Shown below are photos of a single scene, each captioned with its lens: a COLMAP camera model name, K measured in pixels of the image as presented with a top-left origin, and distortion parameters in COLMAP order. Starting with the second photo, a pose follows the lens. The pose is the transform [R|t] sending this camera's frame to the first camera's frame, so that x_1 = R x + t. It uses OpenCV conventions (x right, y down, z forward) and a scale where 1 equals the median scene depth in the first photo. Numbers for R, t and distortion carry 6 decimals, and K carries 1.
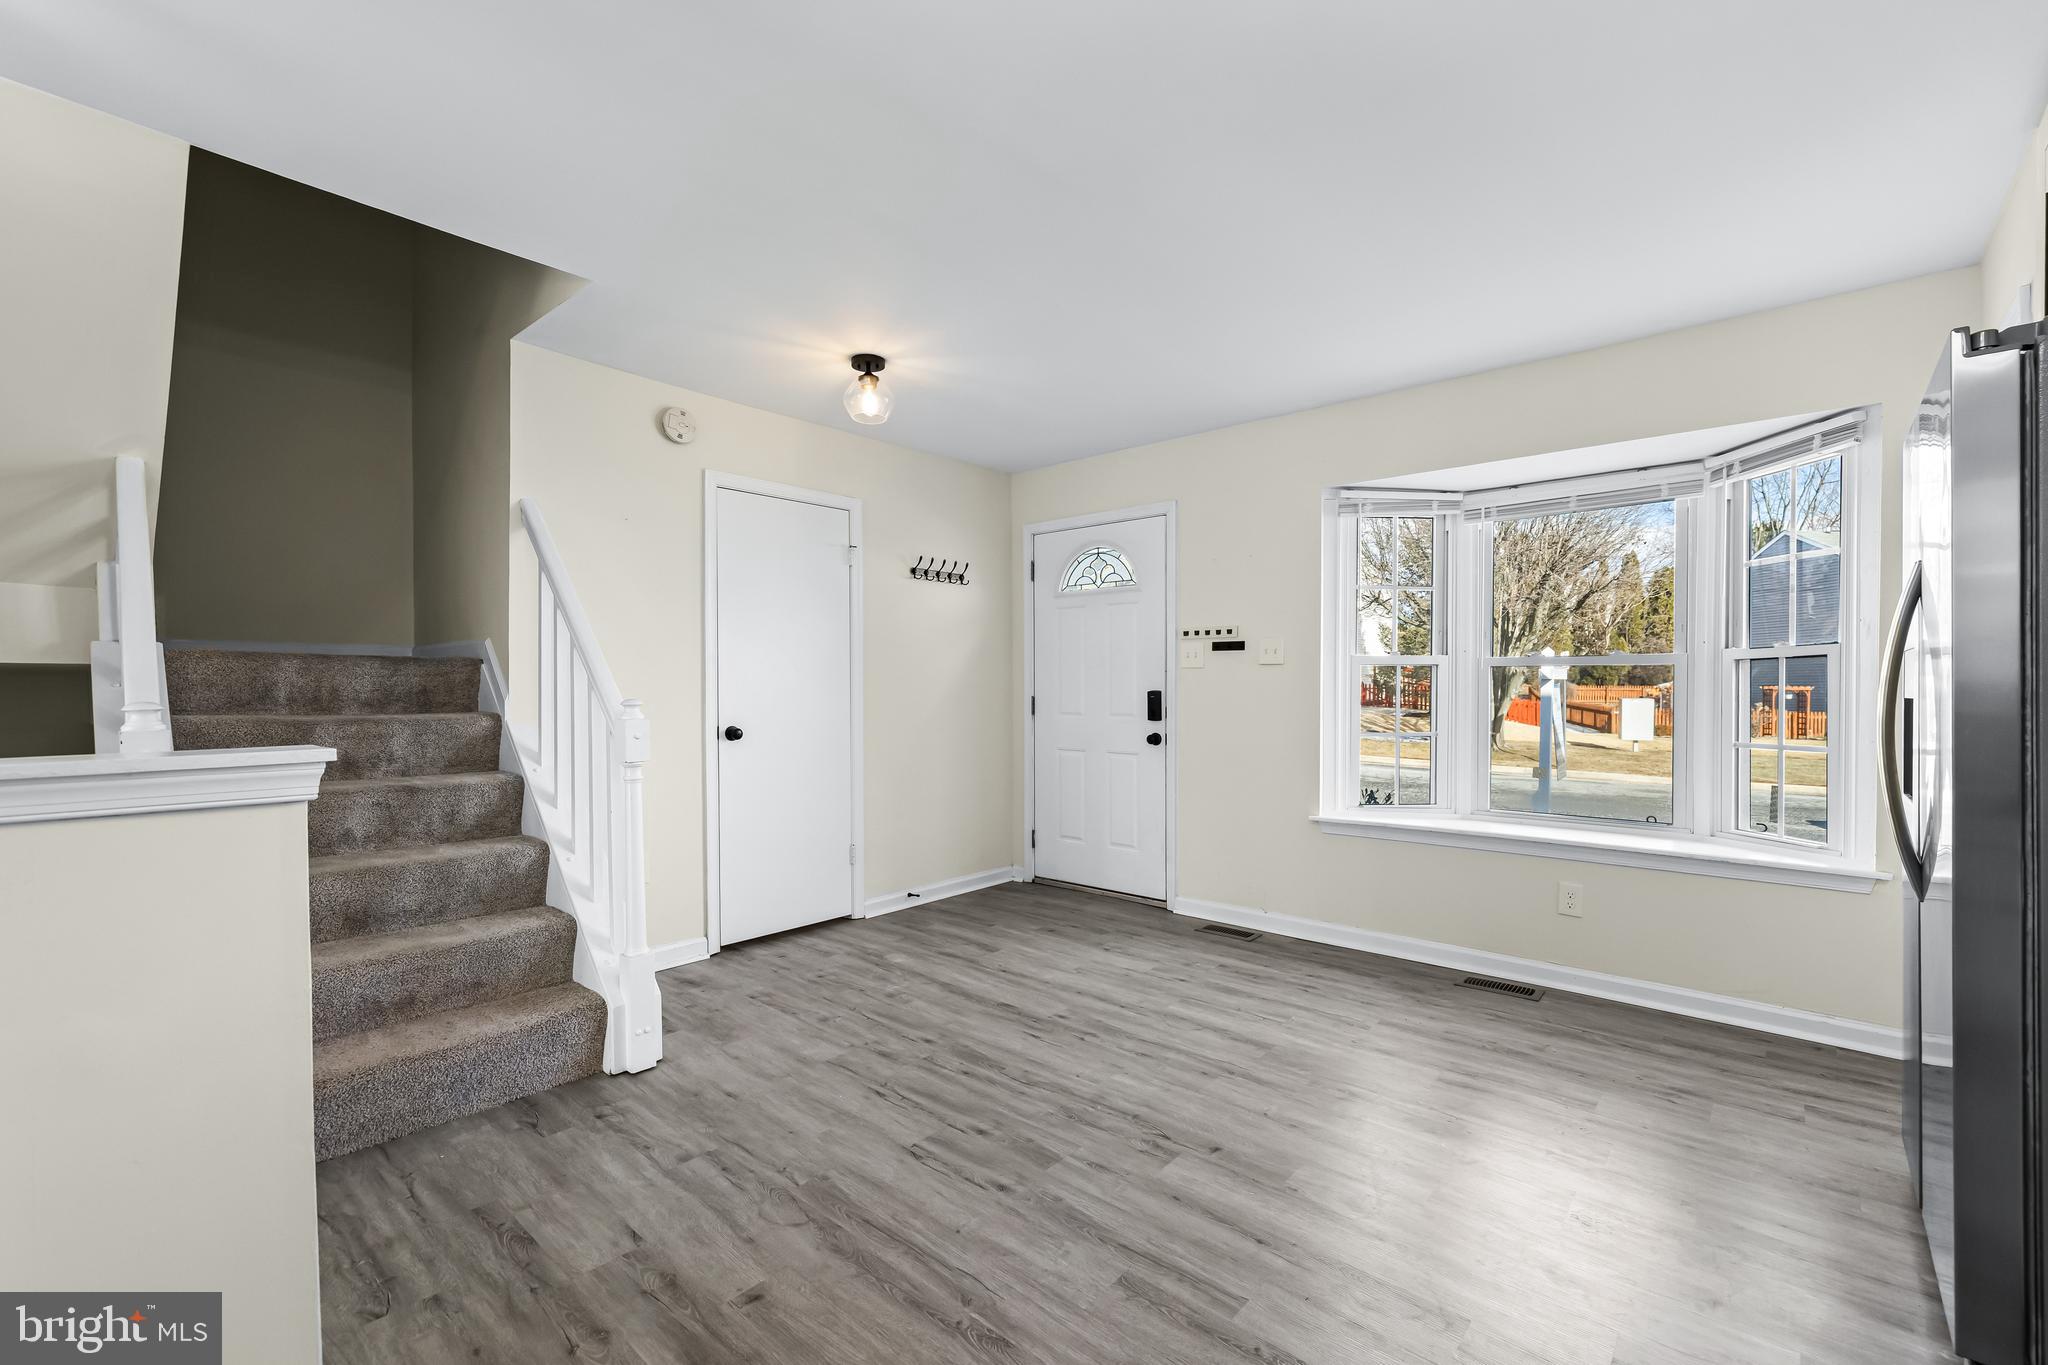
lens RADIAL K [[865.7, 0, 1030.3], [0, 865.7, 698.7], [0, 0, 1]] dist [0.001351, 0.001299]
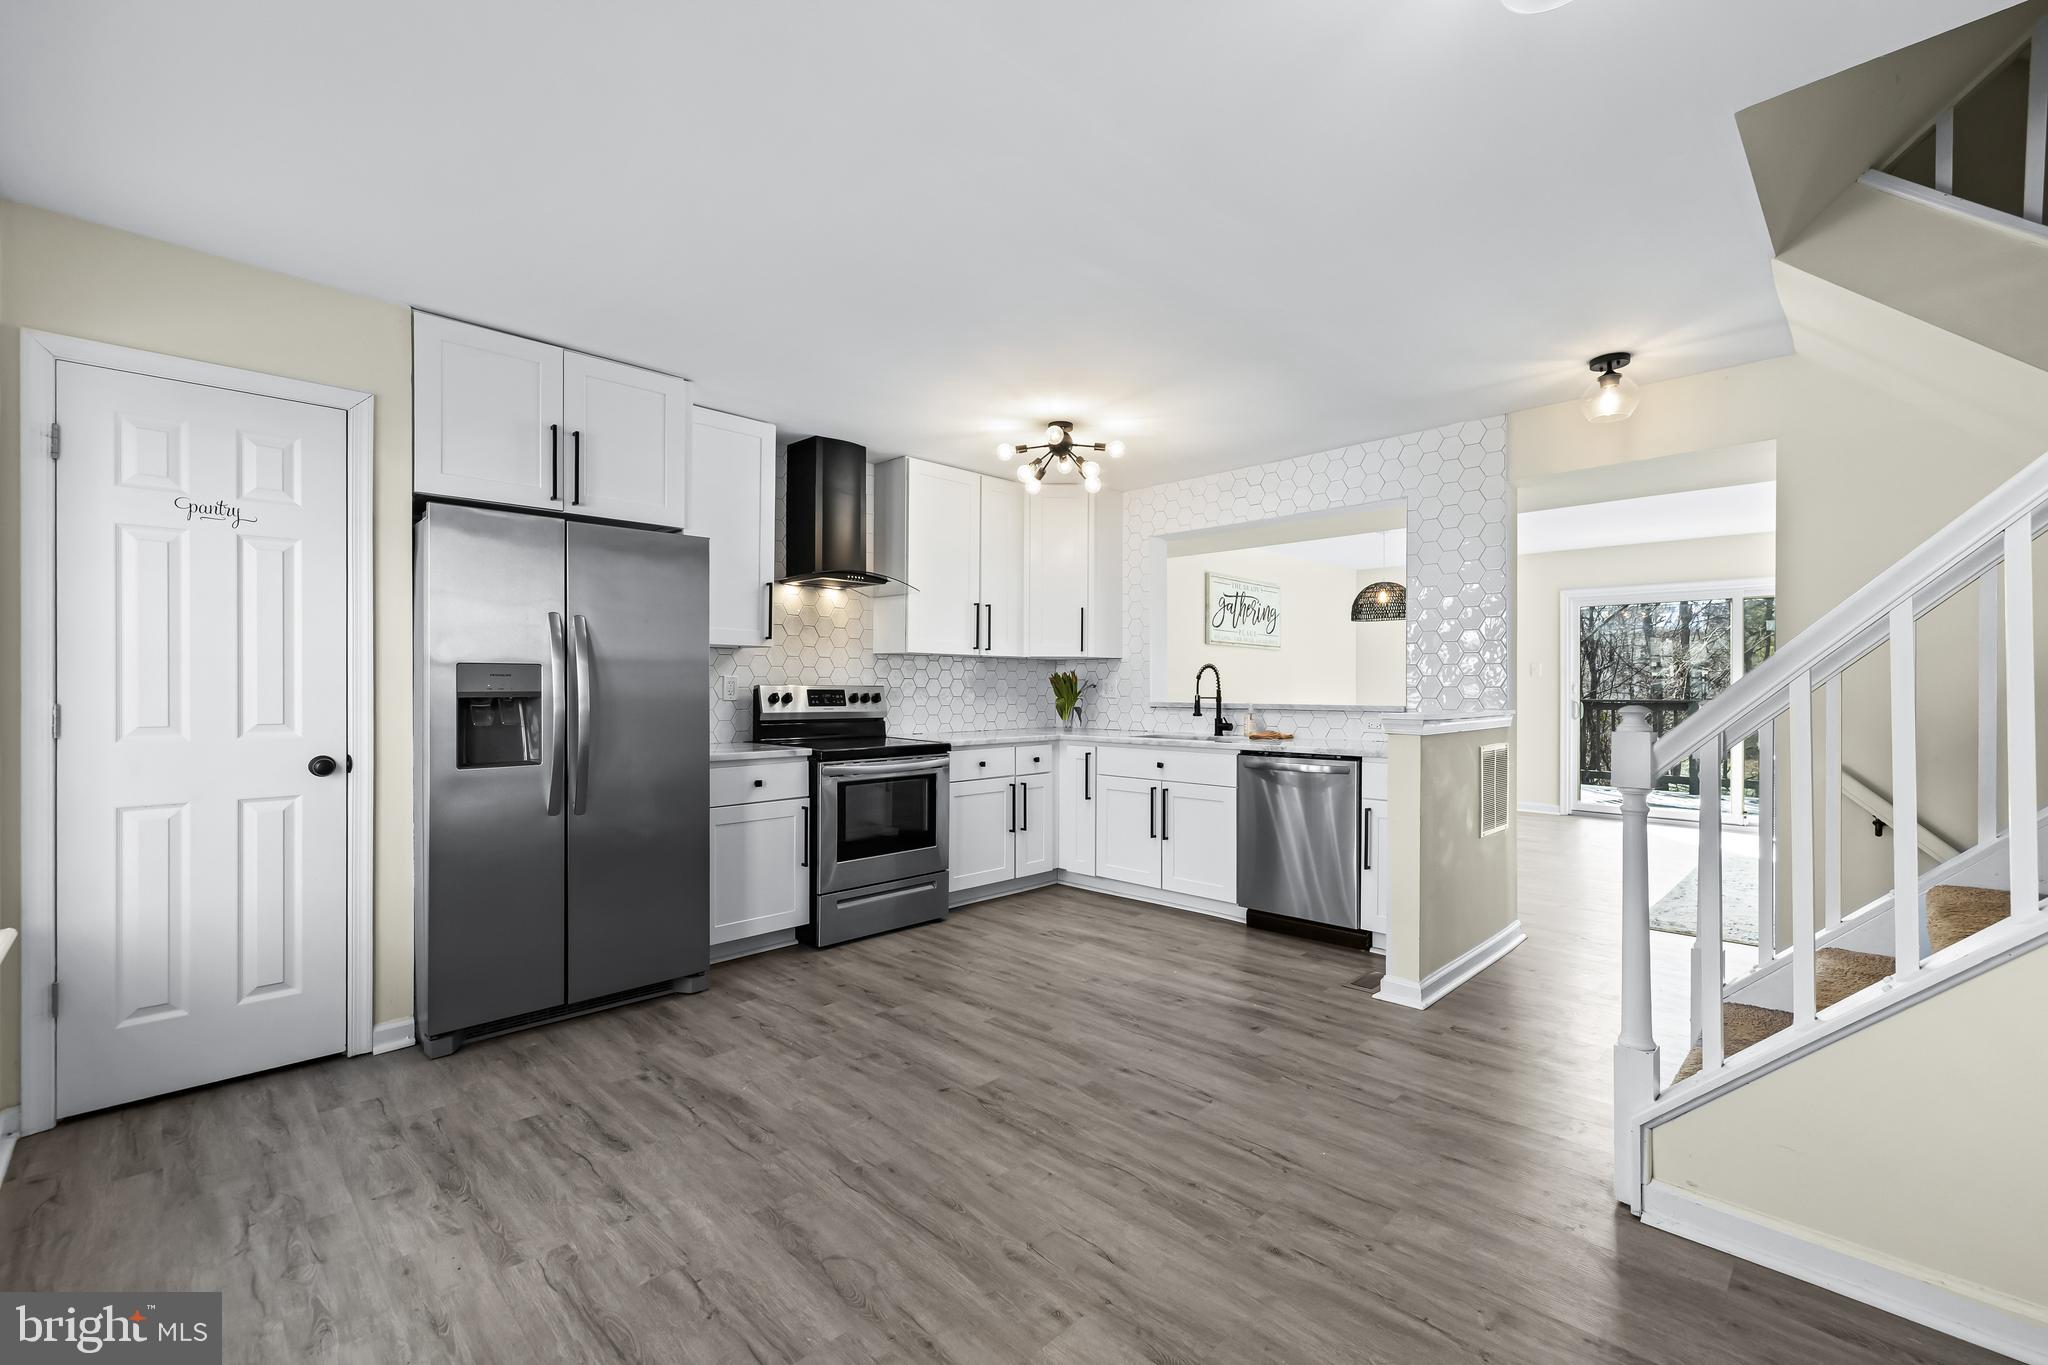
lens RADIAL K [[865.7, 0, 1039.5], [0, 865.7, 687.5], [0, 0, 1]] dist [0.001351, 0.001299]
pose [[-0.998649, 0.000484, 0.051952, 0.016180], [0.001224, 0.999898, 0.014212, -0.019170], [-0.051939, 0.014257, -0.998548, 1.288541]]
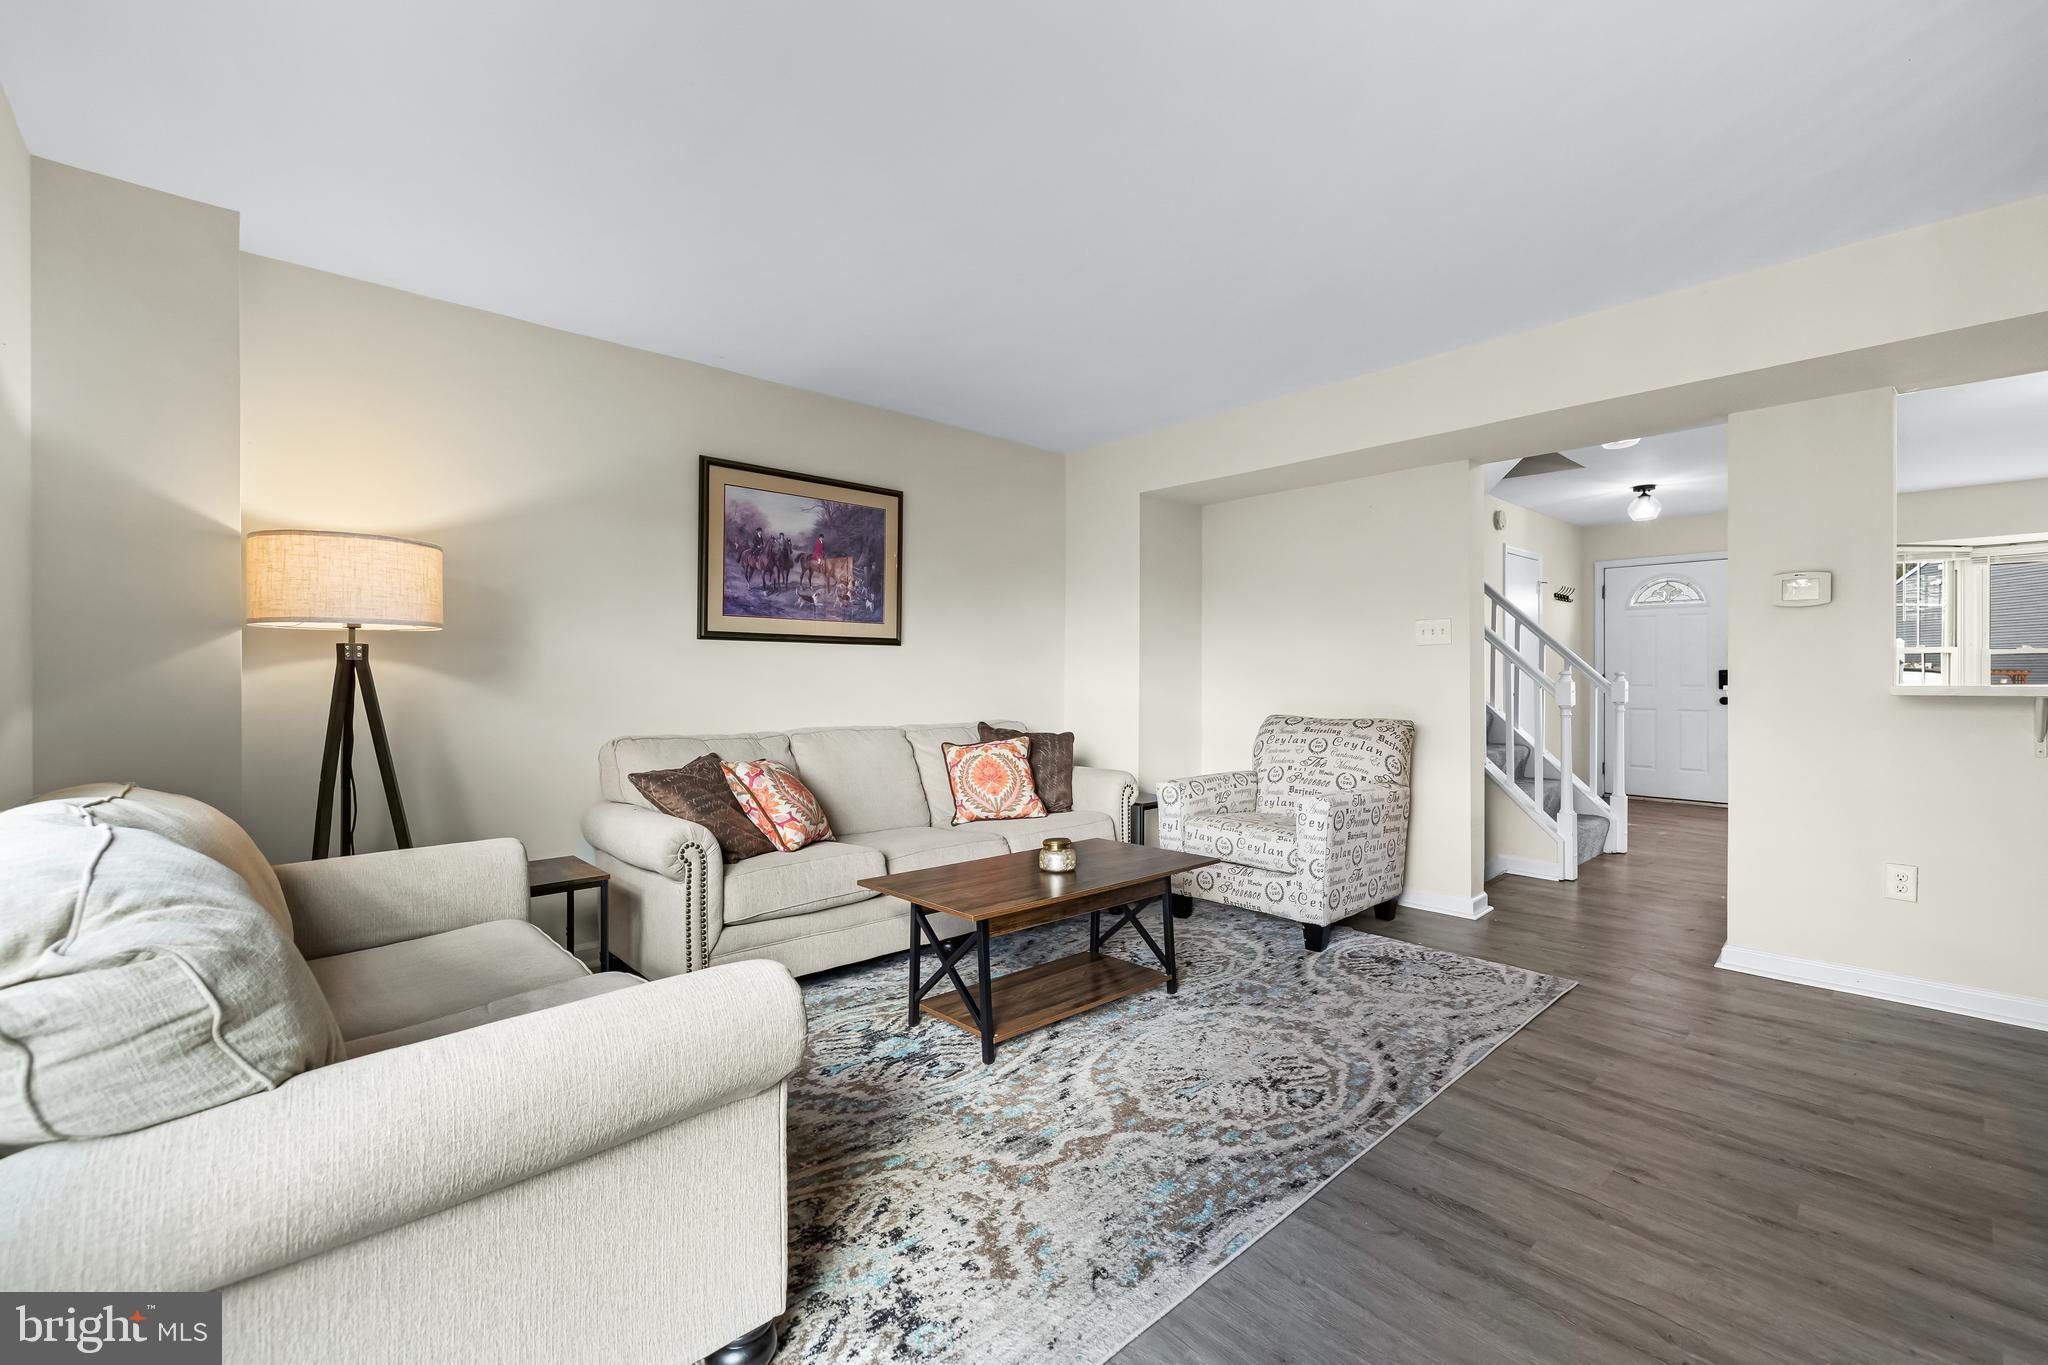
lens RADIAL K [[865.7, 0, 1024.0], [0, 865.7, 678.3], [0, 0, 1]] dist [0.001351, 0.001299]
pose [[0.994772, -0.000889, -0.102117, -1.186987], [-0.000173, 0.999946, -0.010390, 0.026122], [0.102120, 0.010353, 0.994718, -0.855207]]
